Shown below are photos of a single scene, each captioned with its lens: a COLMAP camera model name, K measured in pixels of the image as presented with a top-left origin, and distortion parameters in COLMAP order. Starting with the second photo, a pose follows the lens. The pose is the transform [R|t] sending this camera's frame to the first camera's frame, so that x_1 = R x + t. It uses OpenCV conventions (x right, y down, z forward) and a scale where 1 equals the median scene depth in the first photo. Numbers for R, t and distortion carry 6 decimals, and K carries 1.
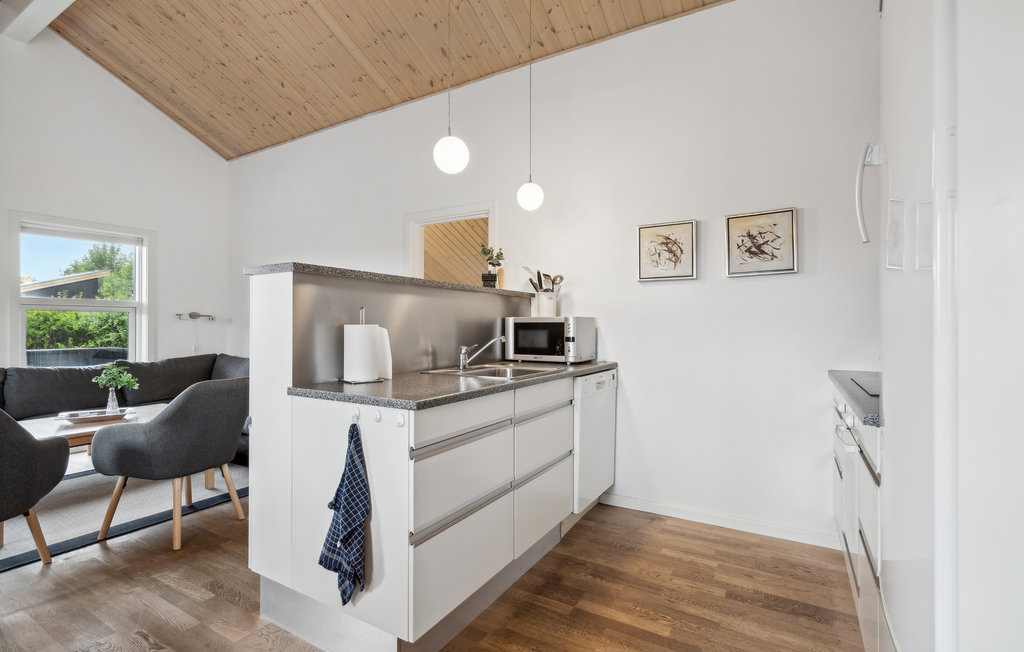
lens RADIAL K [[472.9, 0, 512.0], [0, 472.9, 326.0], [0, 0, 1]] dist [0.000099, -0.000160]
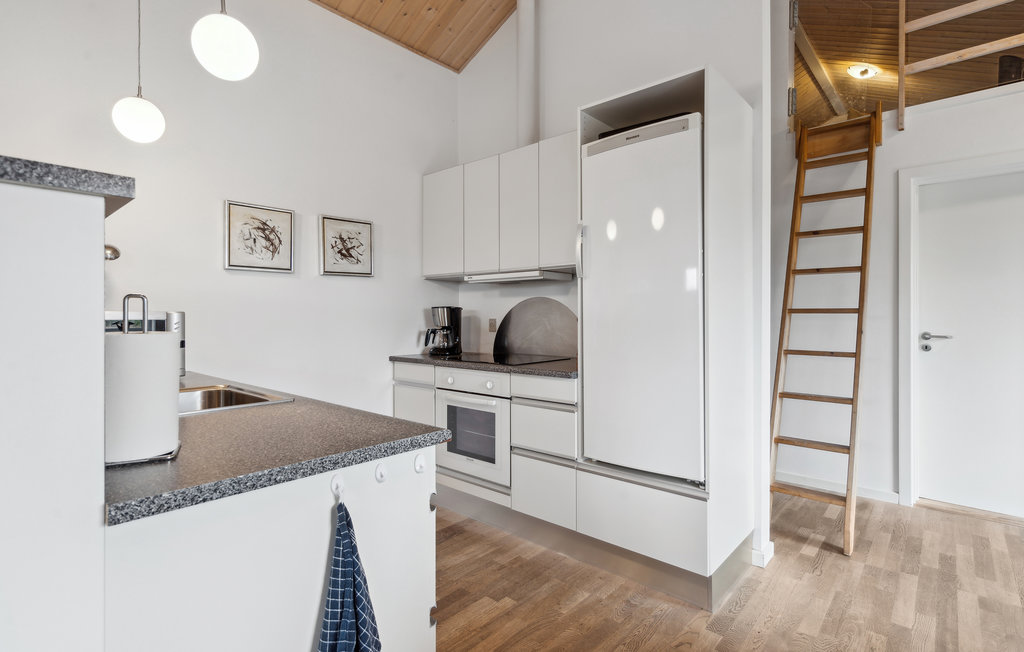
lens RADIAL K [[489.6, 0, 512.0], [0, 489.6, 326.0], [0, 0, 1]] dist [-0.001271, -0.000156]
pose [[0.196271, -0.020326, 0.980339, -0.631088], [0.002985, 0.999793, 0.020132, -0.015932], [-0.980545, -0.001025, 0.196291, 0.487931]]
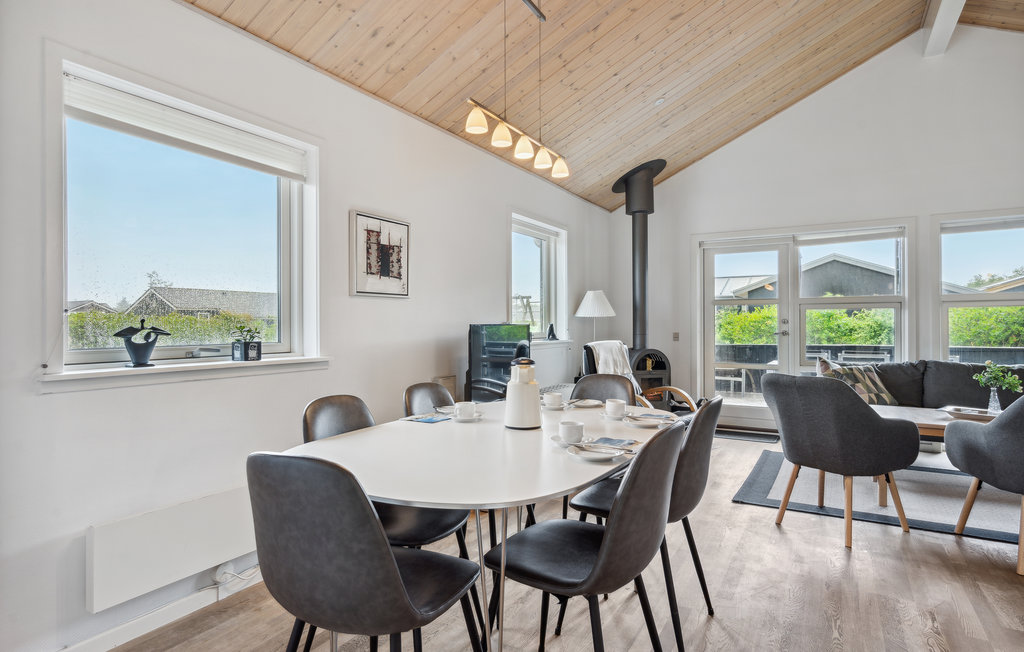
lens RADIAL K [[557.2, 0, 512.0], [0, 557.2, 326.0], [0, 0, 1]] dist [0.000824, 0.000341]
pose [[0.010437, 0.003511, -0.999939, 0.190738], [0.004395, 0.999984, 0.003557, 0.000176], [0.999936, -0.004432, 0.010421, 0.024045]]
